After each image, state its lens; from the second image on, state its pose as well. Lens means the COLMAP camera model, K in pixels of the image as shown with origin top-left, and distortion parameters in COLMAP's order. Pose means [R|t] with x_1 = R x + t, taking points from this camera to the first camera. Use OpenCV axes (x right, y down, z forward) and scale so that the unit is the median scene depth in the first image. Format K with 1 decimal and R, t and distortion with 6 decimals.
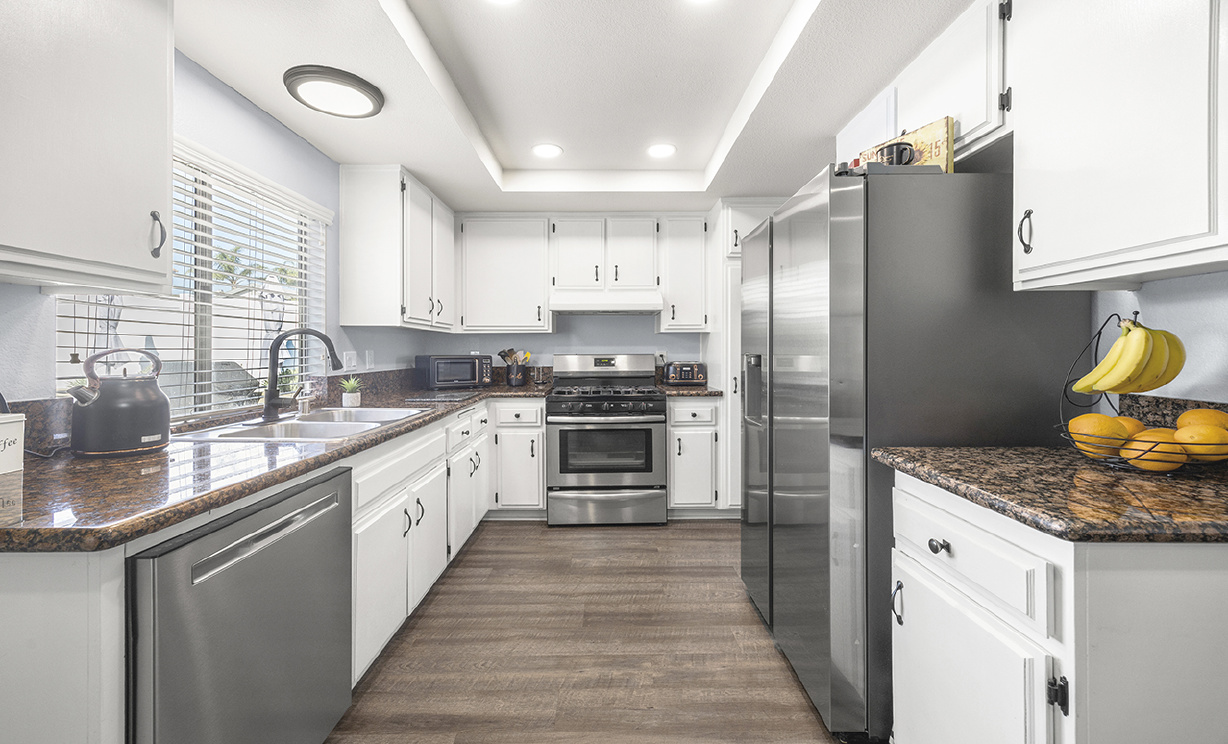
lens RADIAL K [[478.3, 0, 609.9], [0, 478.3, 350.2], [0, 0, 1]] dist [-0.009697, 0.000704]
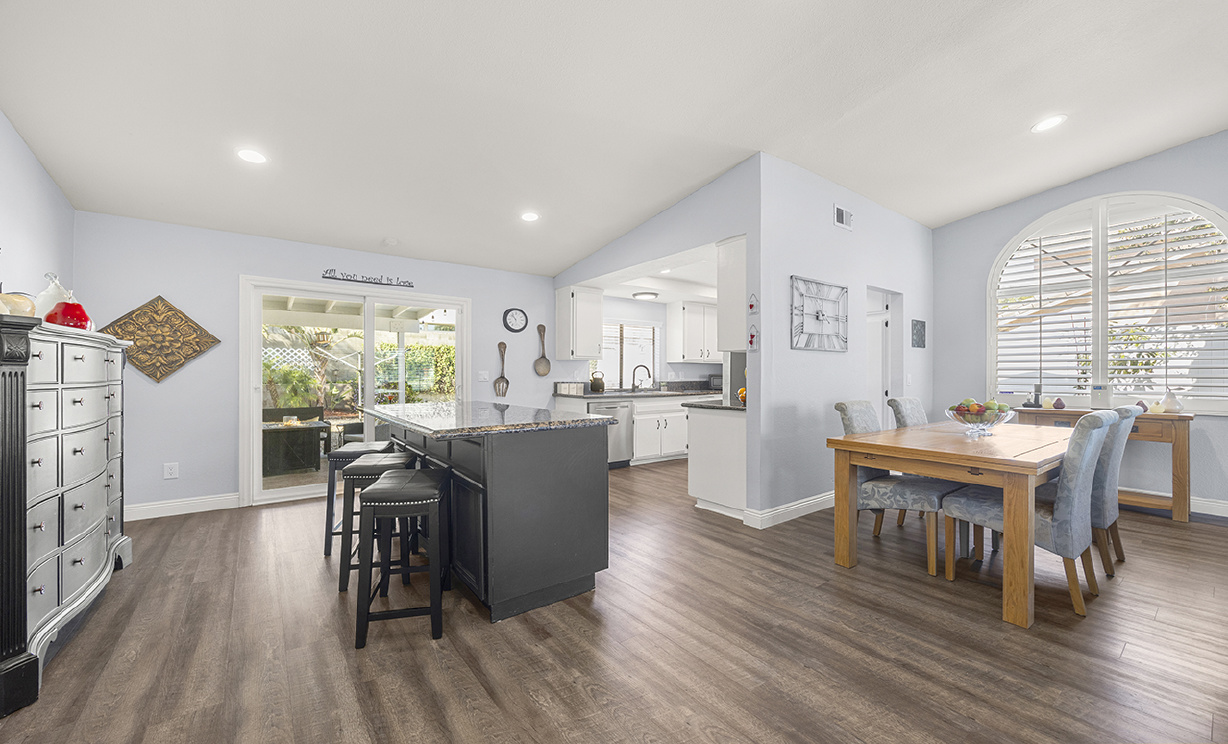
lens RADIAL K [[478.3, 0, 618.1], [0, 478.3, 374.4], [0, 0, 1]] dist [-0.009697, 0.000704]
pose [[0.604357, 0.001035, -0.796713, 1.606708], [0.001211, 0.999997, 0.002217, 0.007514], [0.796713, -0.002305, 0.604354, -0.958124]]
